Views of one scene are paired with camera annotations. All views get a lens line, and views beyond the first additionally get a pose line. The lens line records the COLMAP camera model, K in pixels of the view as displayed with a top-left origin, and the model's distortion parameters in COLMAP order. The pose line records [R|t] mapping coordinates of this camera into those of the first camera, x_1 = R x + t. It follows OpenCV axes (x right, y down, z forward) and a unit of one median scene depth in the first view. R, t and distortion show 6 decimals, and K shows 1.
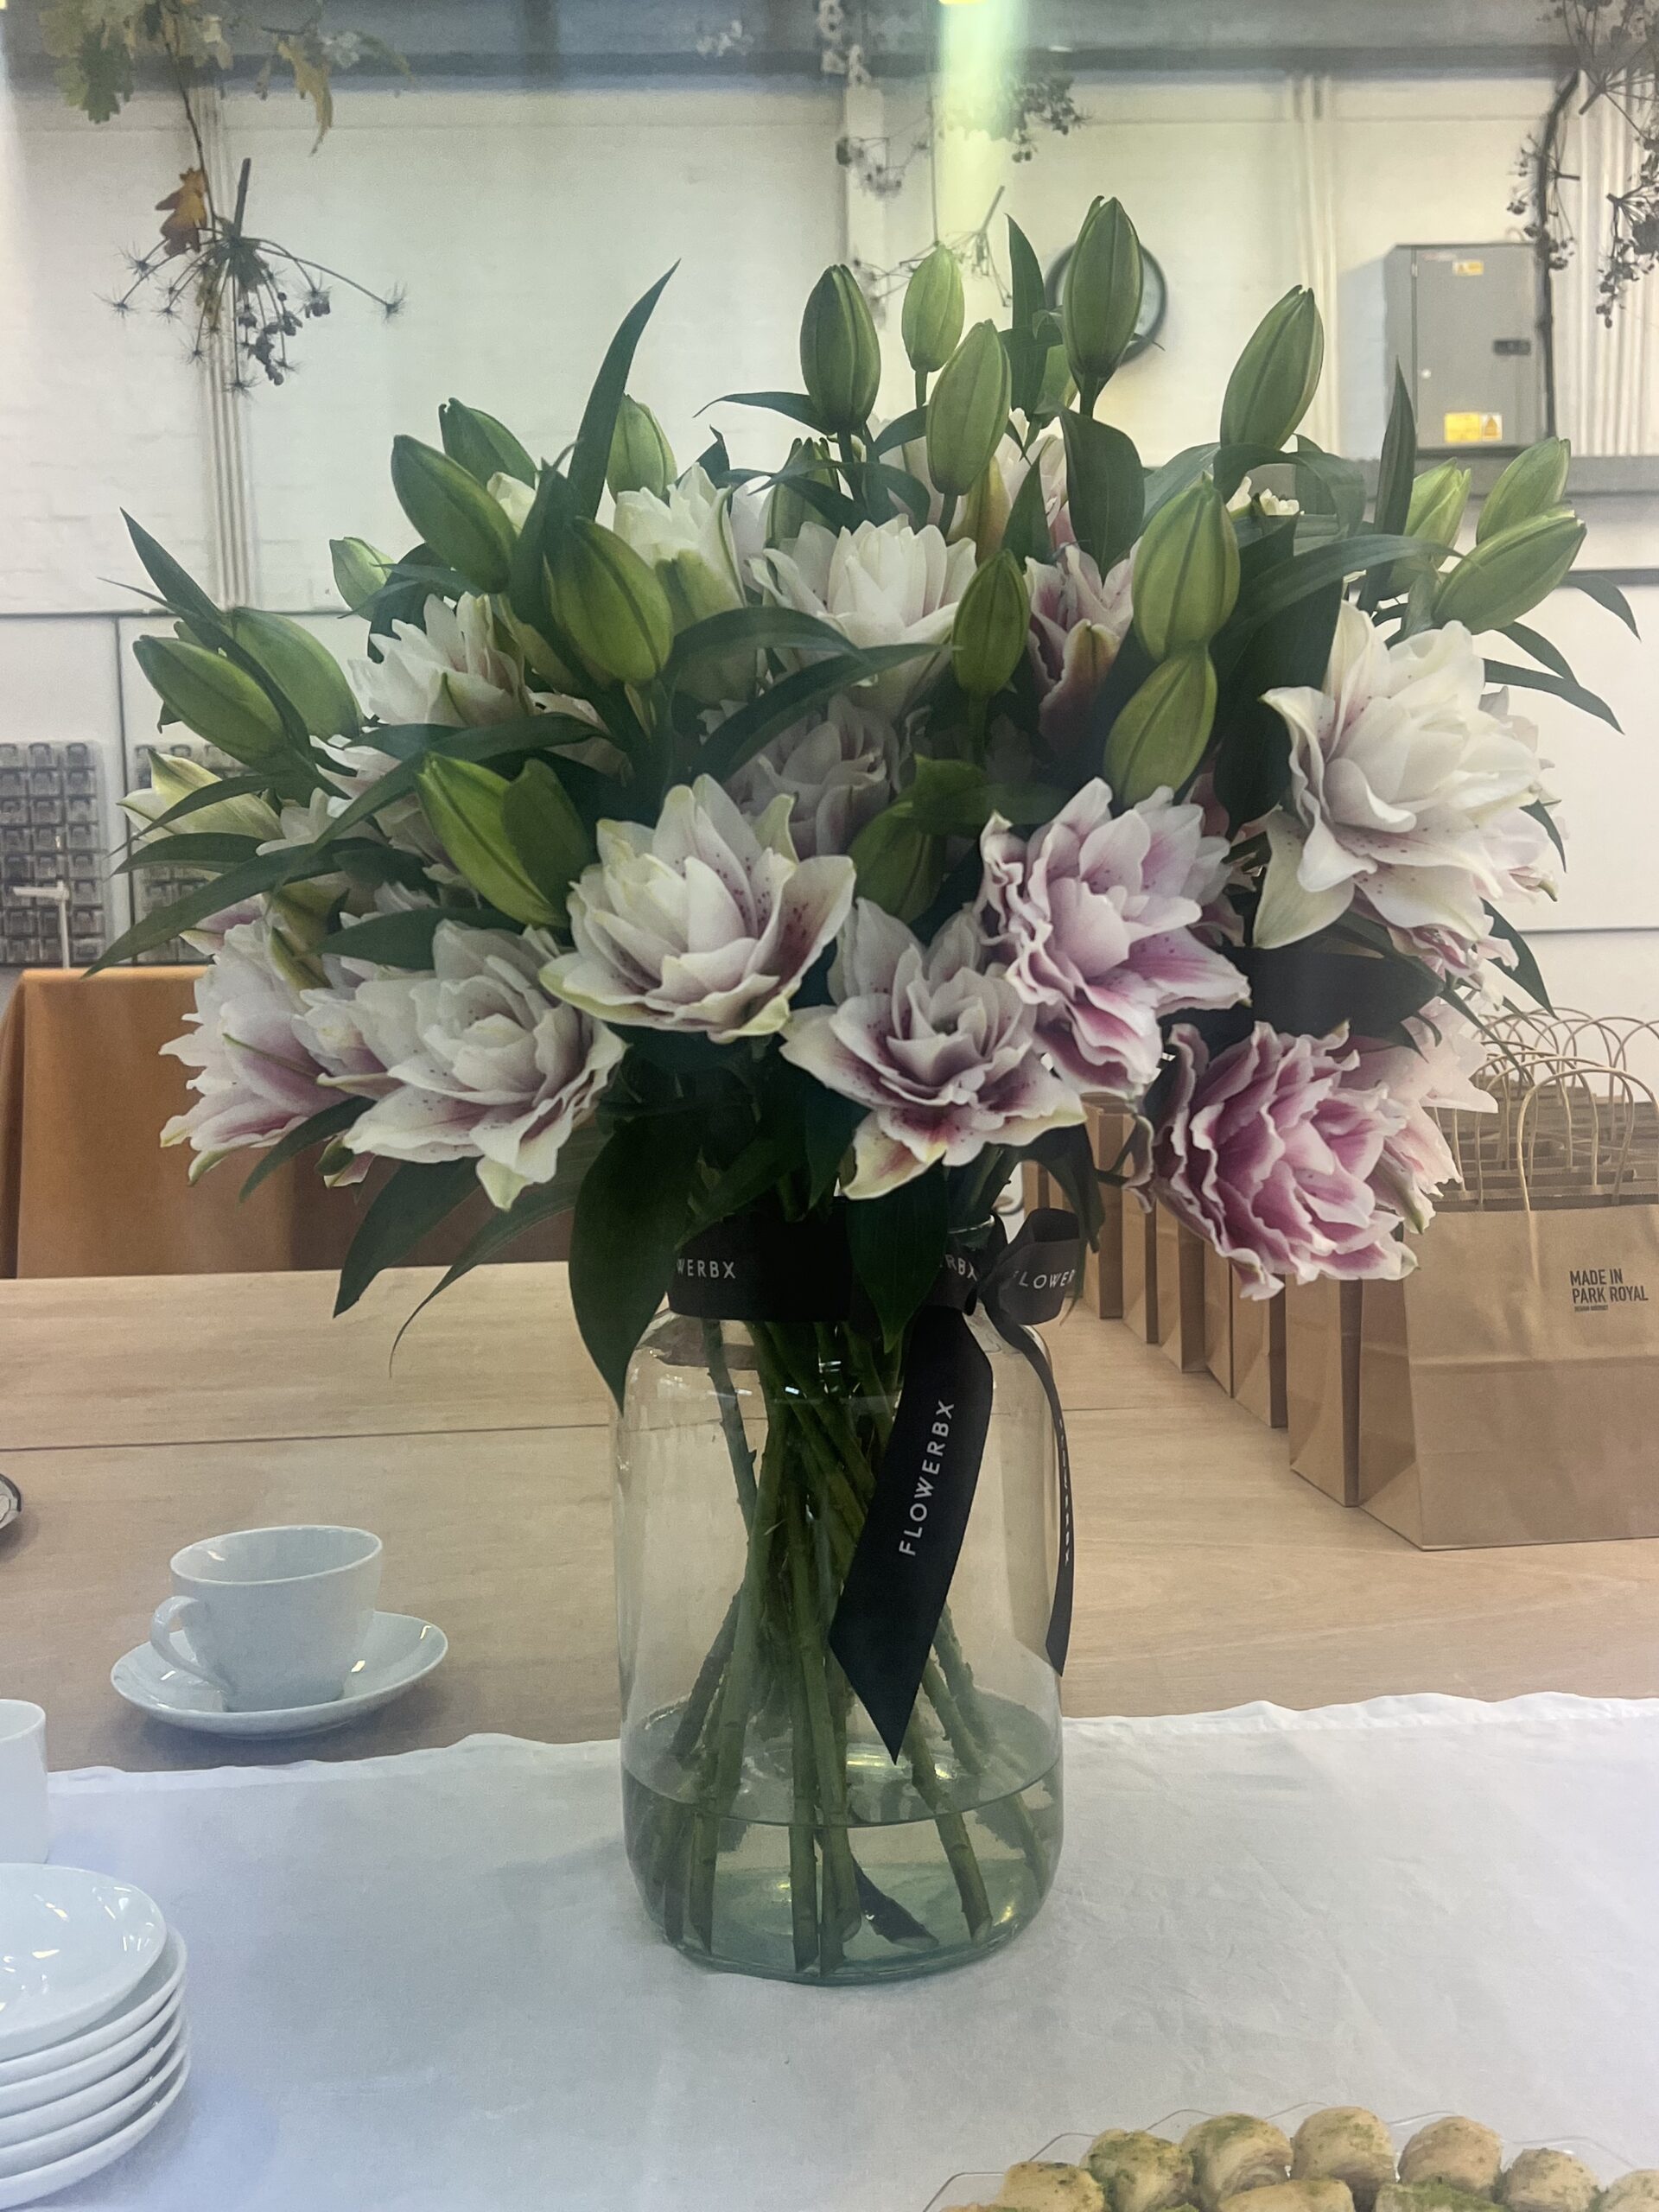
lens RADIAL K [[2320.3, 0, 829.3], [0, 2320.3, 1104.6], [0, 0, 1]] dist [0.003526, 0.000000]
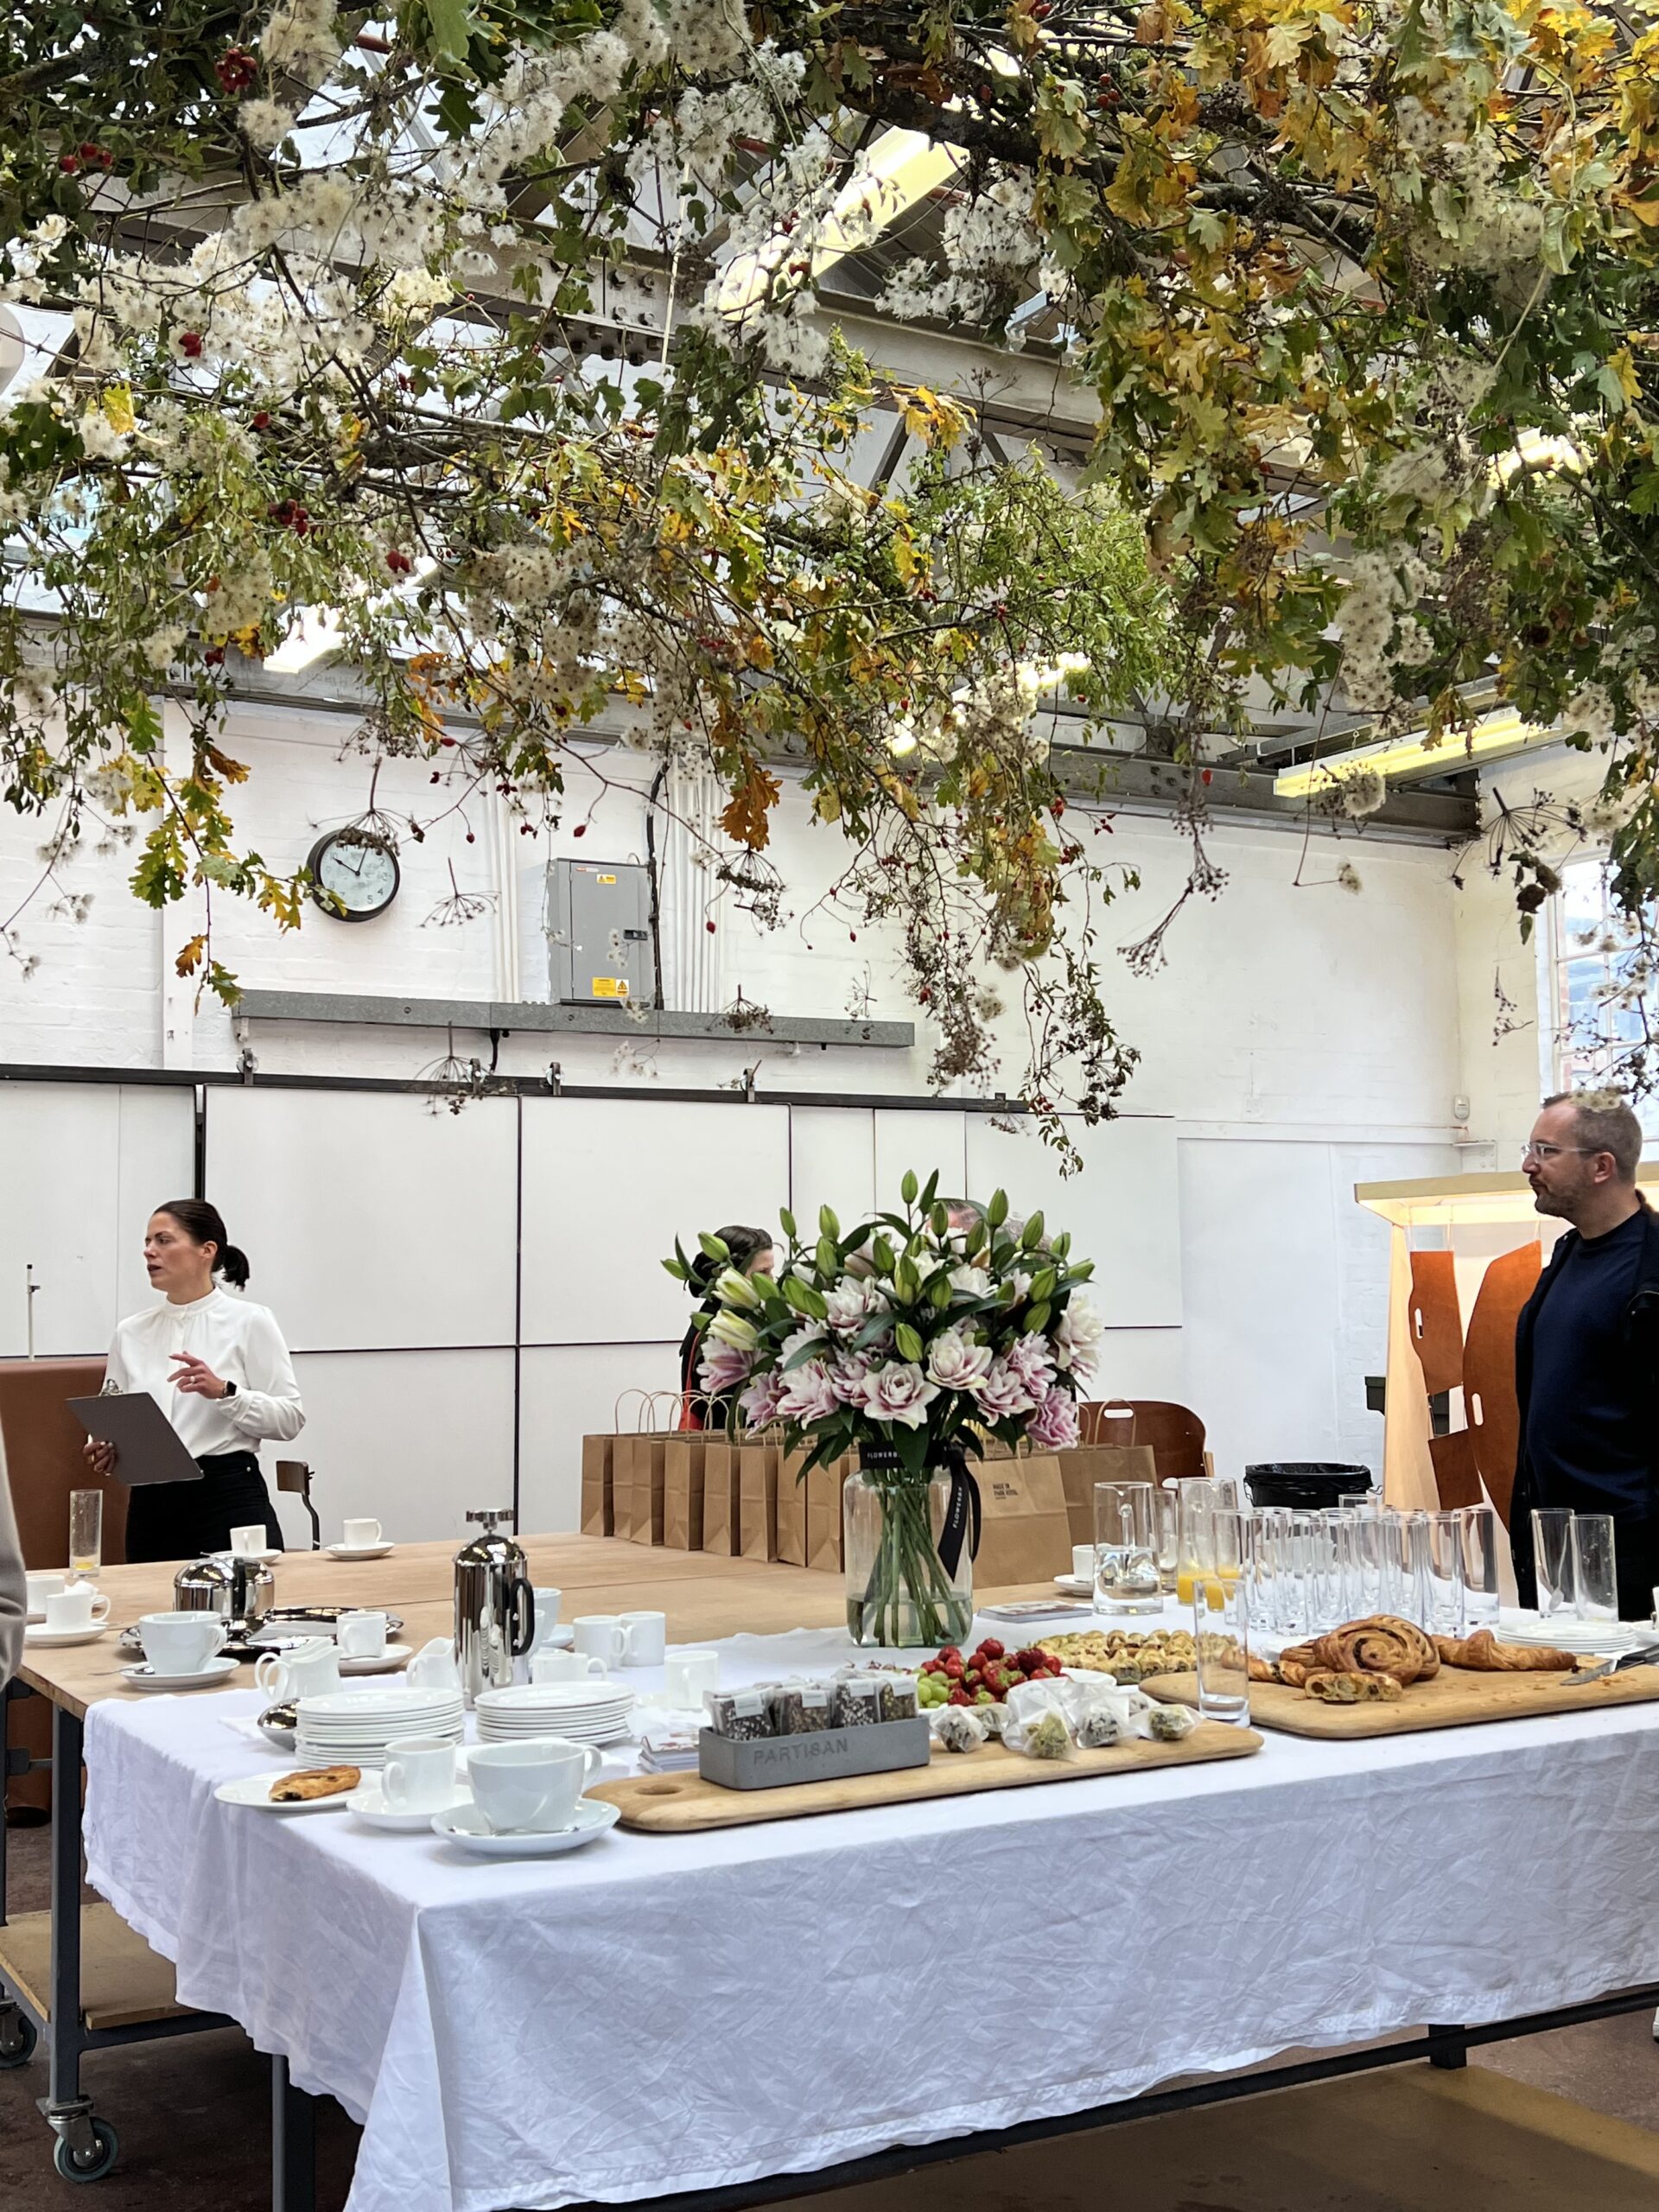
lens RADIAL K [[2399.6, 0, 820.3], [0, 2399.6, 1112.4], [0, 0, 1]] dist [0.142407, 0.000000]
pose [[0.892993, 0.061507, 0.445848, -2.255696], [0.014518, 0.986166, -0.165124, 0.195606], [-0.449837, 0.153927, 0.879746, -2.852734]]
